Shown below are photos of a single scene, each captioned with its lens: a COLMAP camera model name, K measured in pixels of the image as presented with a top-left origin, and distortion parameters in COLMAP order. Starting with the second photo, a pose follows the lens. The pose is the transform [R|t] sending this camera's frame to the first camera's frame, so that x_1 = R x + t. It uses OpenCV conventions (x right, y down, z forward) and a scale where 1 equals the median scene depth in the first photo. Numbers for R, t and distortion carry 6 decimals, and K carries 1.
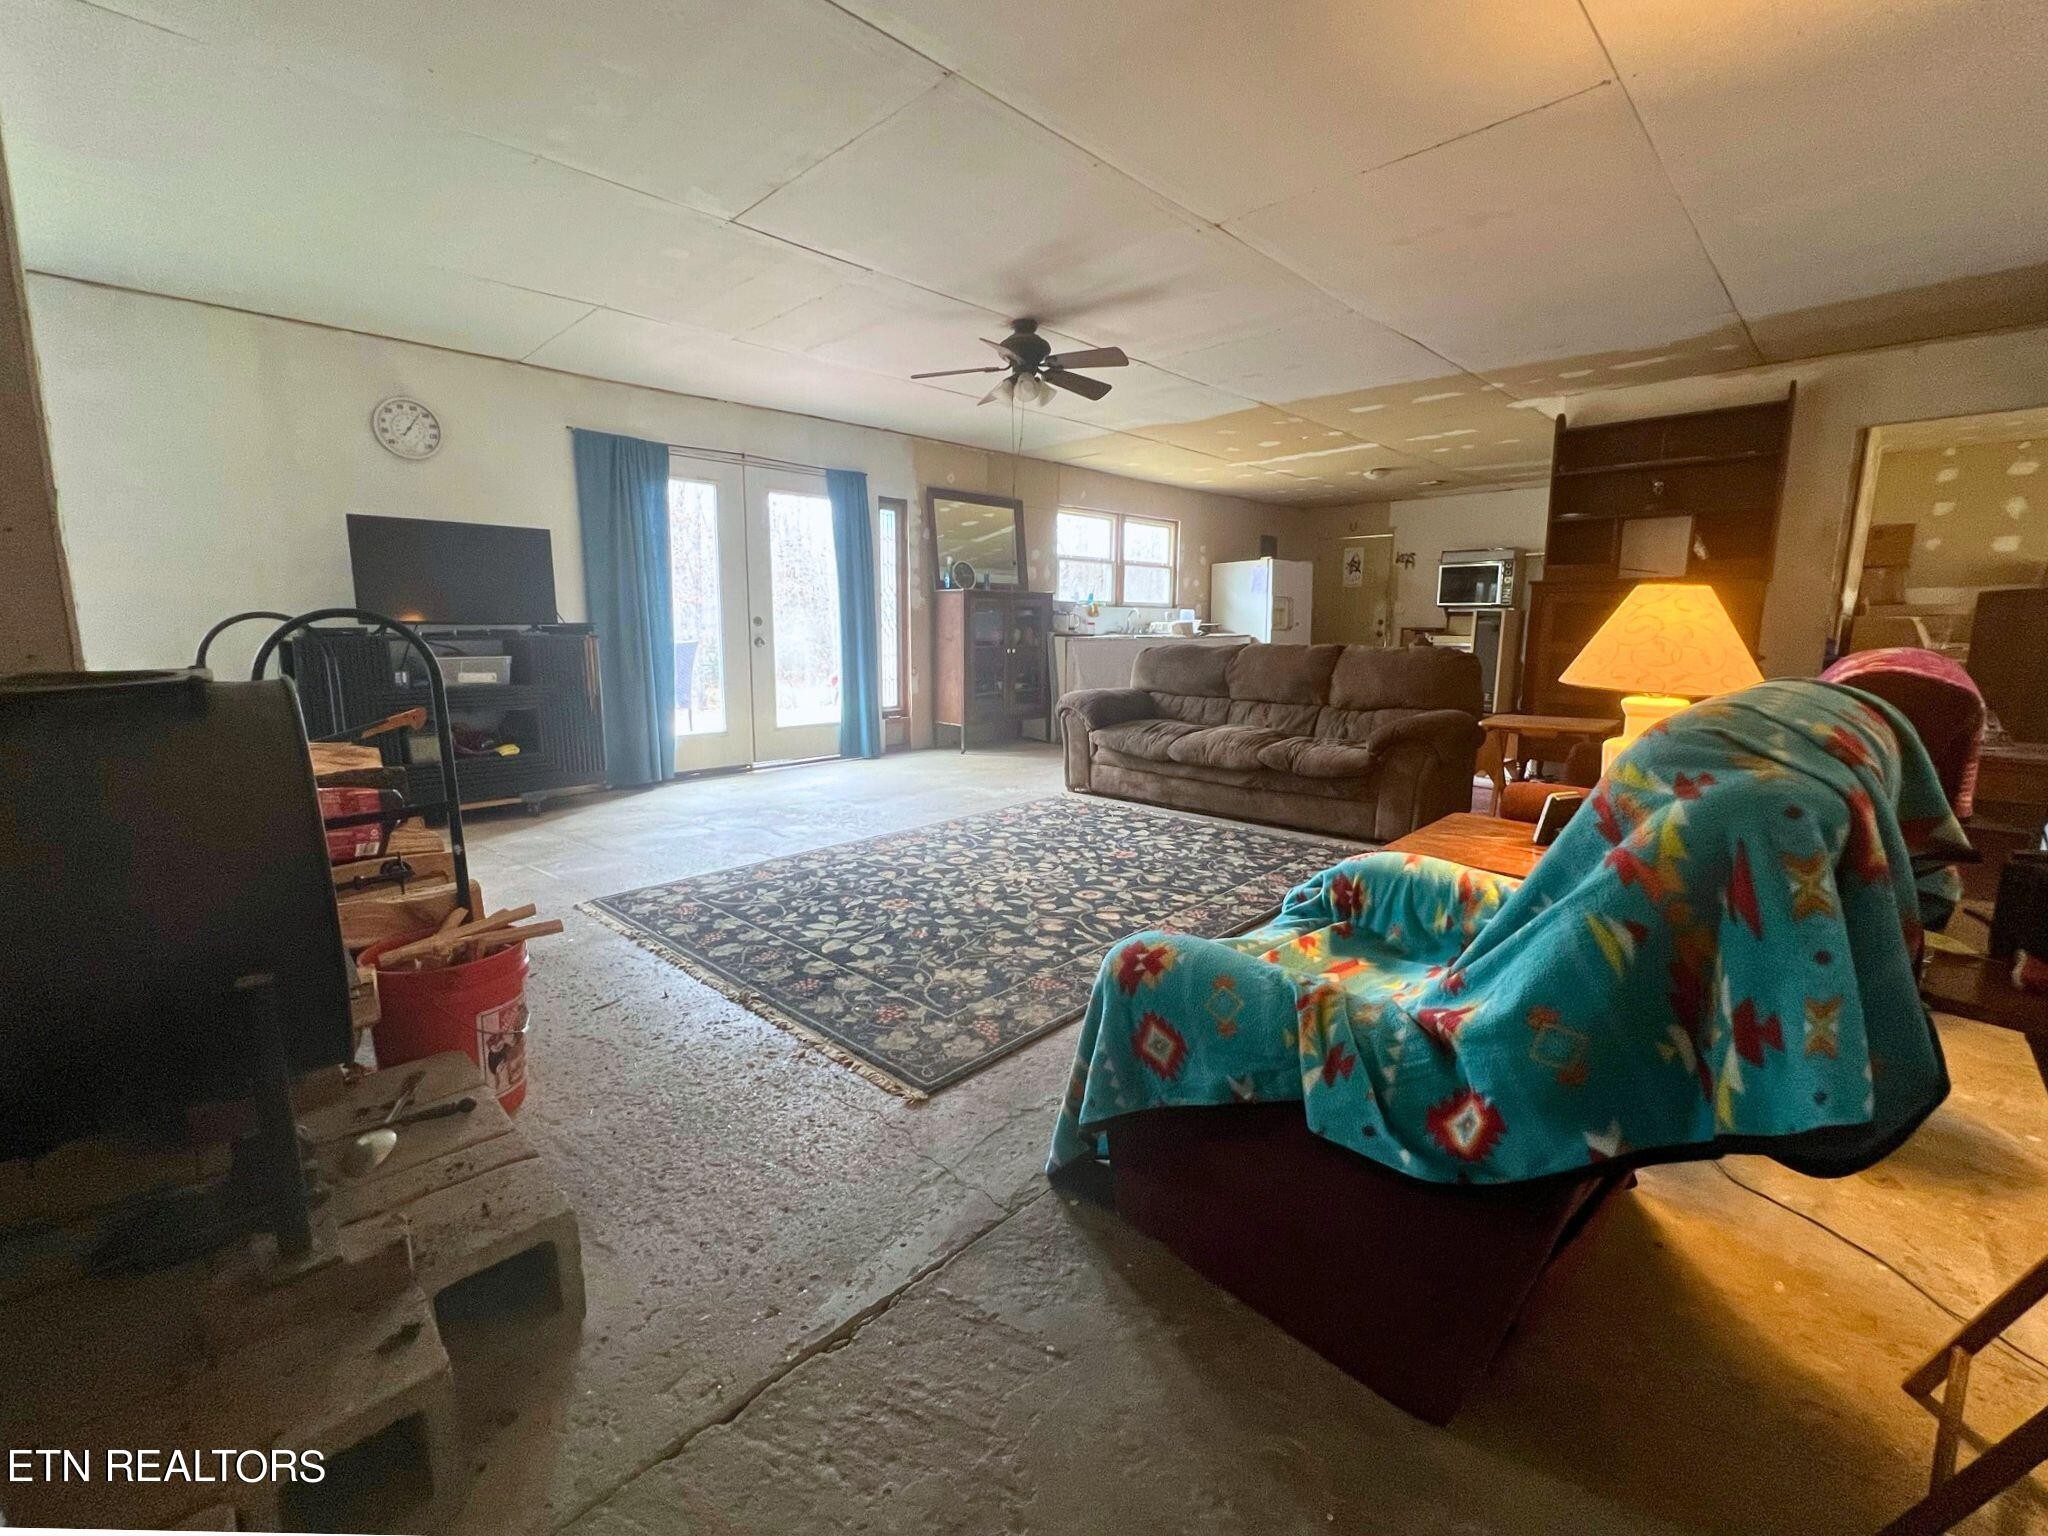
lens RADIAL K [[872.2, 0, 1025.1], [0, 872.2, 758.1], [0, 0, 1]] dist [0.000323, 0.000257]
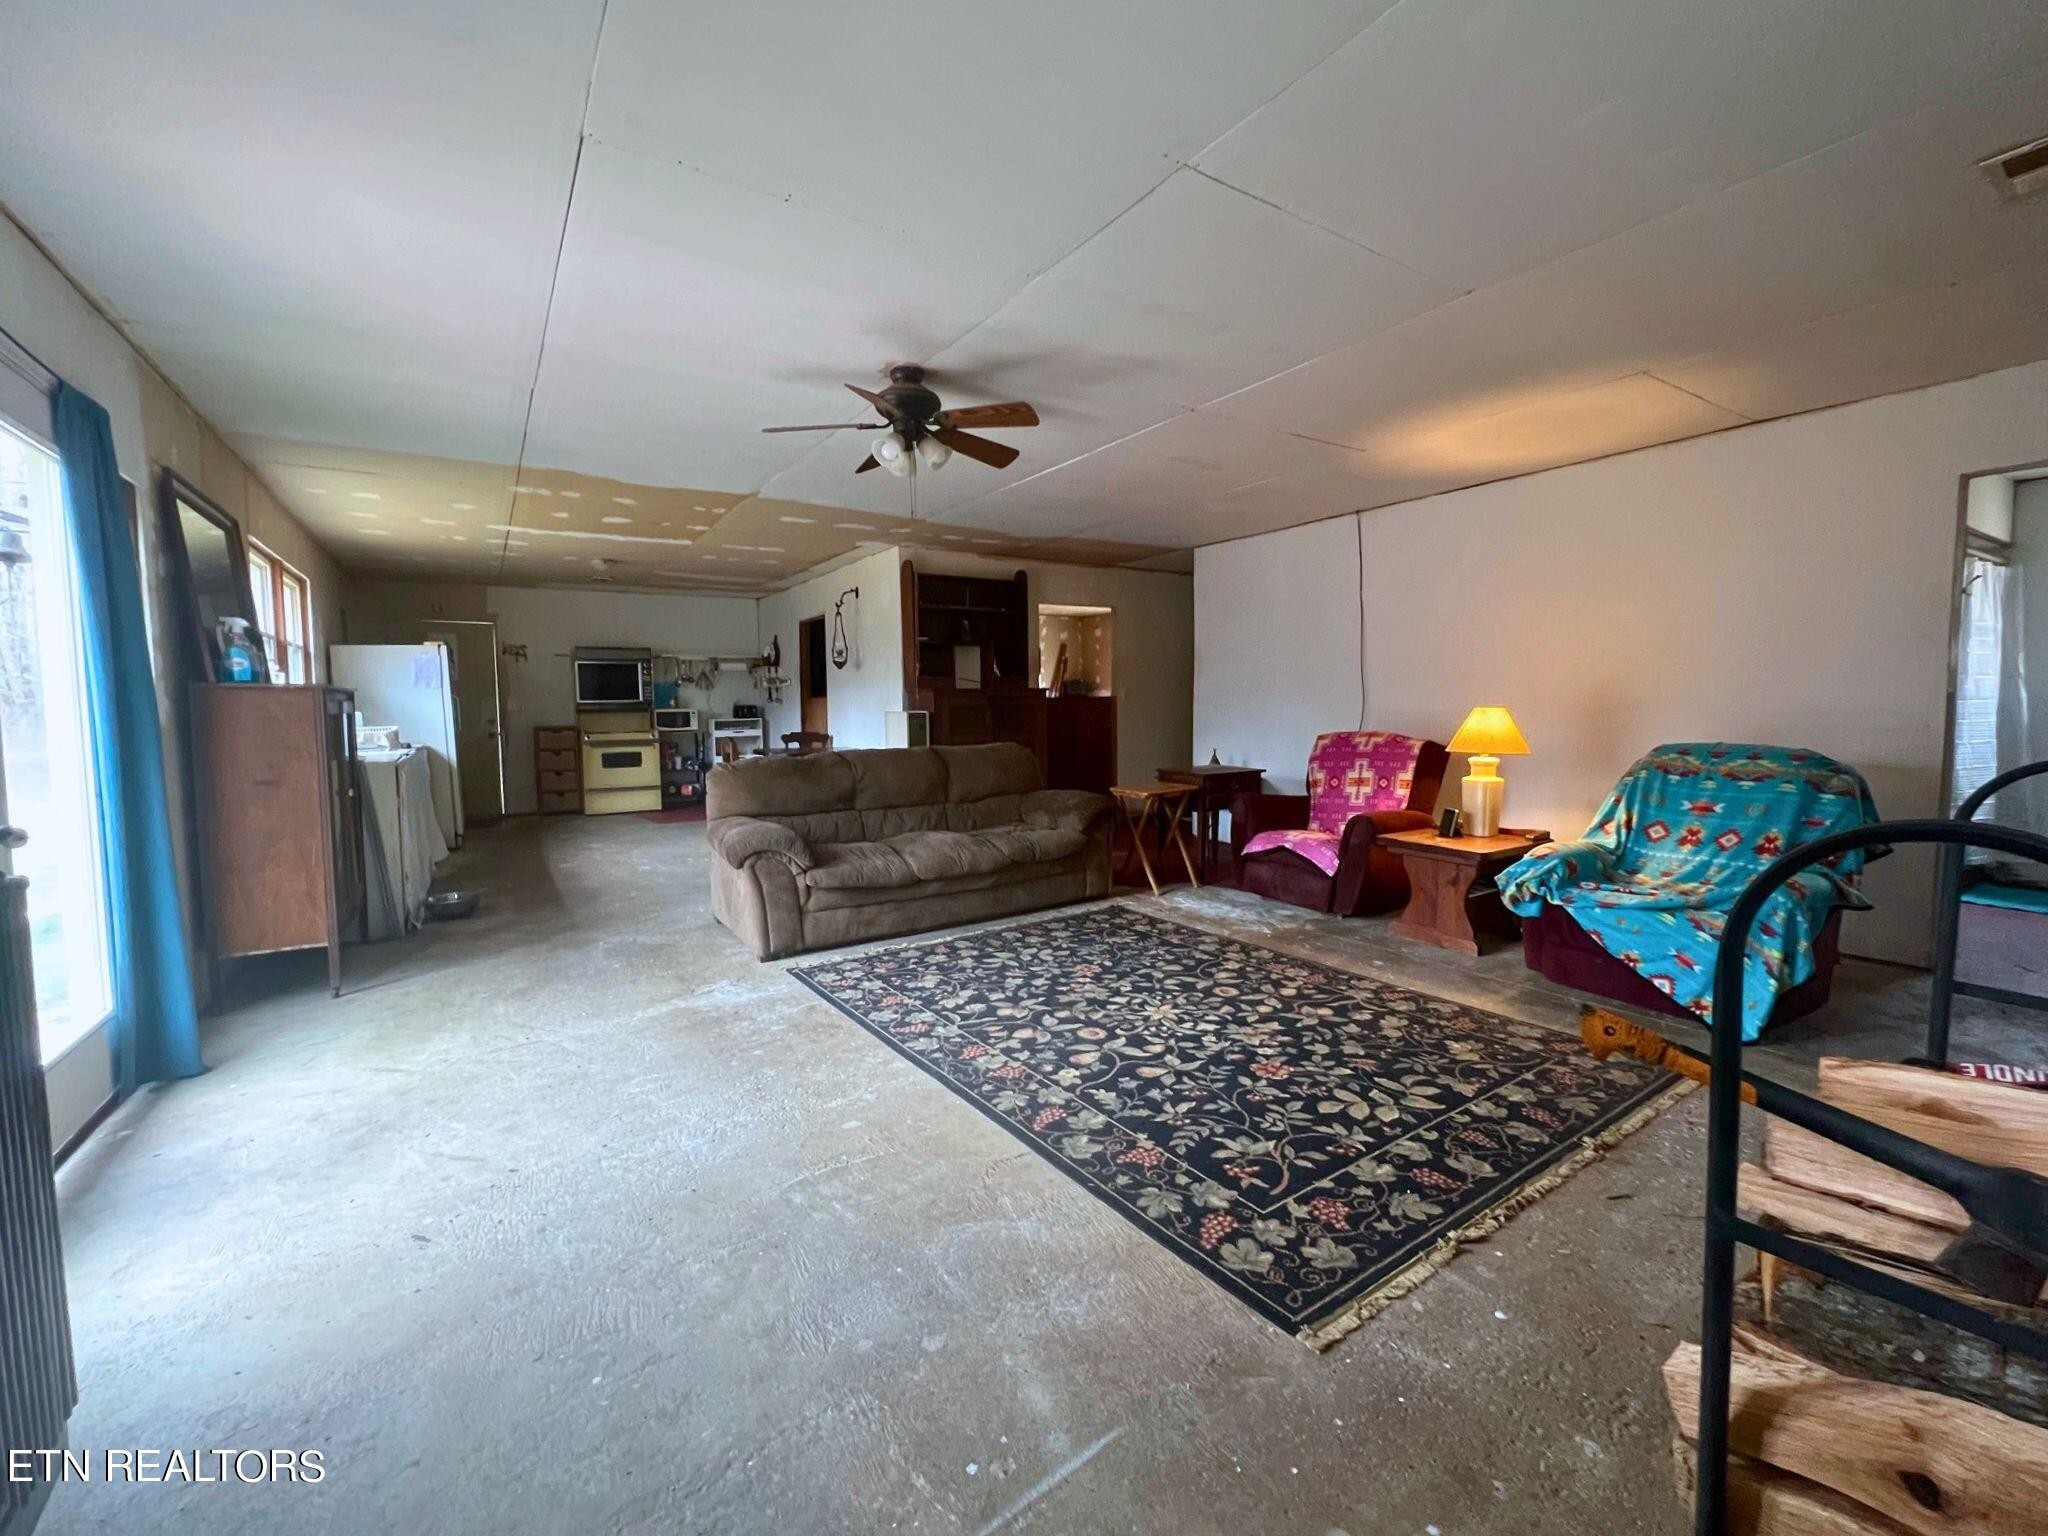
lens RADIAL K [[852.3, 0, 1028.2], [0, 852.3, 760.3], [0, 0, 1]] dist [-0.001965, -0.000129]
pose [[0.208245, -0.072289, 0.975402, -0.907622], [0.163377, 0.985825, 0.038181, -0.185798], [-0.964335, 0.151407, 0.217103, 0.917823]]
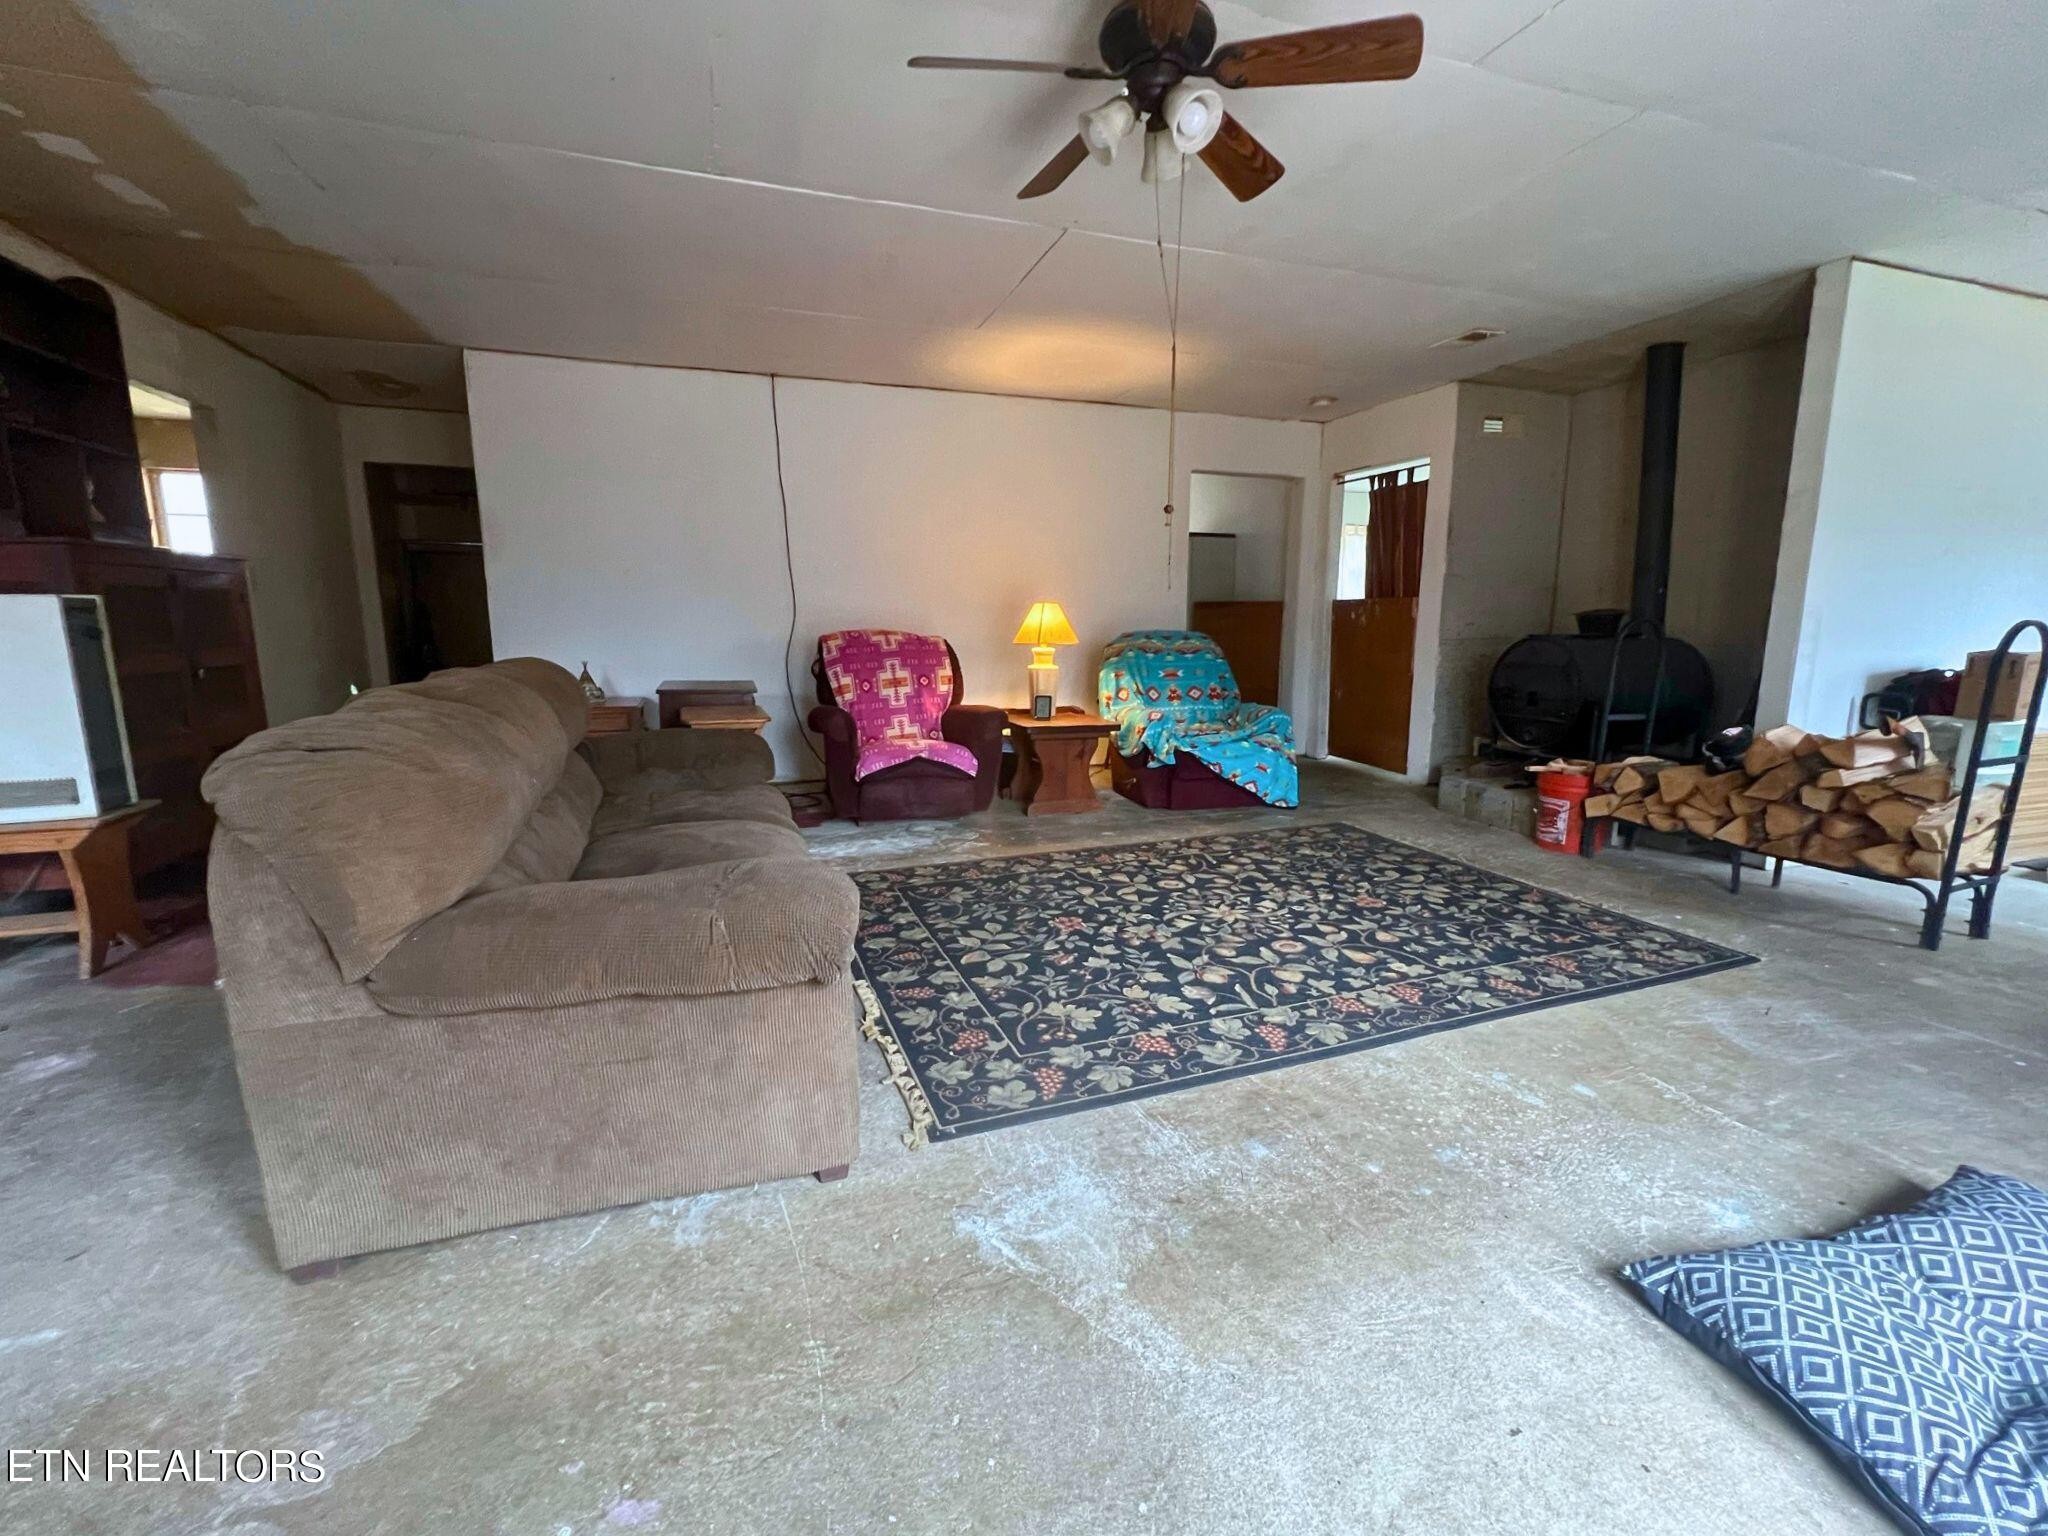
lens RADIAL K [[872.2, 0, 1025.1], [0, 872.2, 758.1], [0, 0, 1]] dist [0.000323, 0.000257]
pose [[-0.896224, -0.079292, 0.436458, -0.201489], [0.063150, 0.951069, 0.302455, -0.297750], [-0.439084, 0.298630, -0.847364, 1.821258]]
